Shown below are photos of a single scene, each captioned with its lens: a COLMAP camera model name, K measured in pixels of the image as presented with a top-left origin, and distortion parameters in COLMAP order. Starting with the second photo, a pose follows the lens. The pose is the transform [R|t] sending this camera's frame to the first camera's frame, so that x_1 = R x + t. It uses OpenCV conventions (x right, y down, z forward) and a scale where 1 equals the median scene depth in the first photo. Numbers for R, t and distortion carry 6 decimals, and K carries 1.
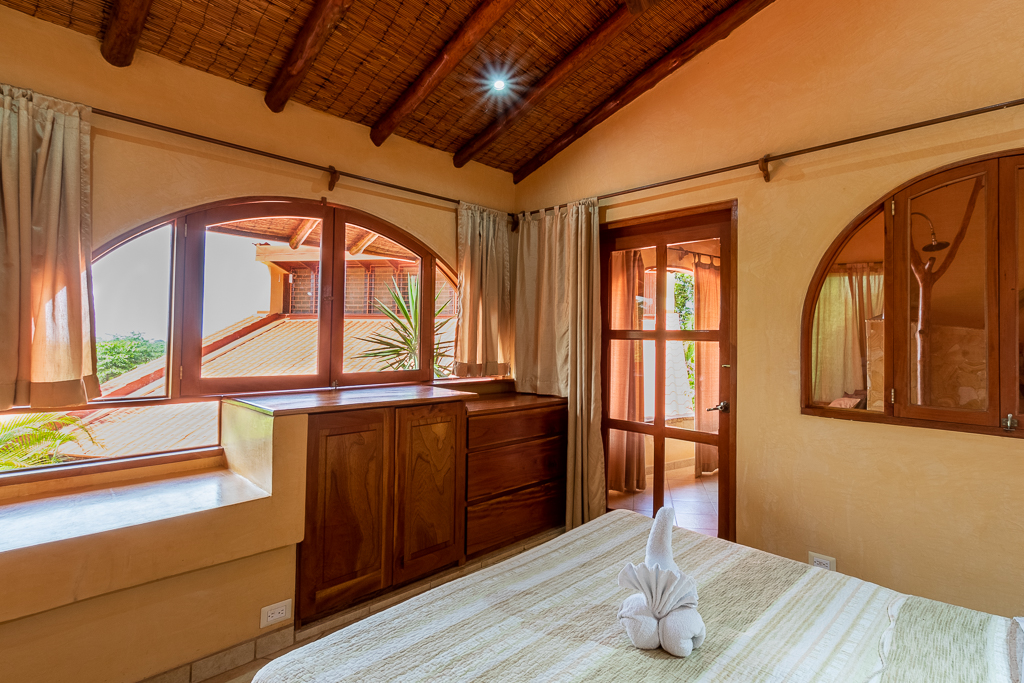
lens RADIAL K [[490.4, 0, 551.4], [0, 490.4, 328.7], [0, 0, 1]] dist [0.010960, 0.000072]
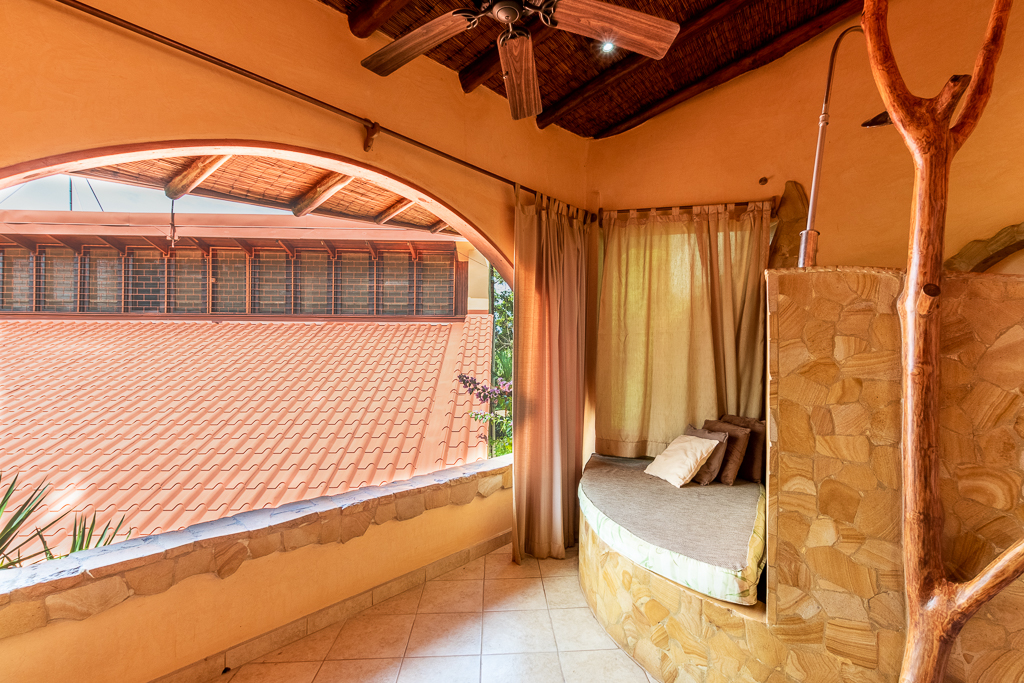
lens RADIAL K [[460.0, 0, 513.9], [0, 460.0, 347.9], [0, 0, 1]] dist [0.001883, -0.000130]
pose [[0.975296, -0.005076, 0.220844, 0.605555], [0.000937, 0.999822, 0.018845, 0.061200], [-0.220901, -0.018173, 0.975127, 1.146905]]
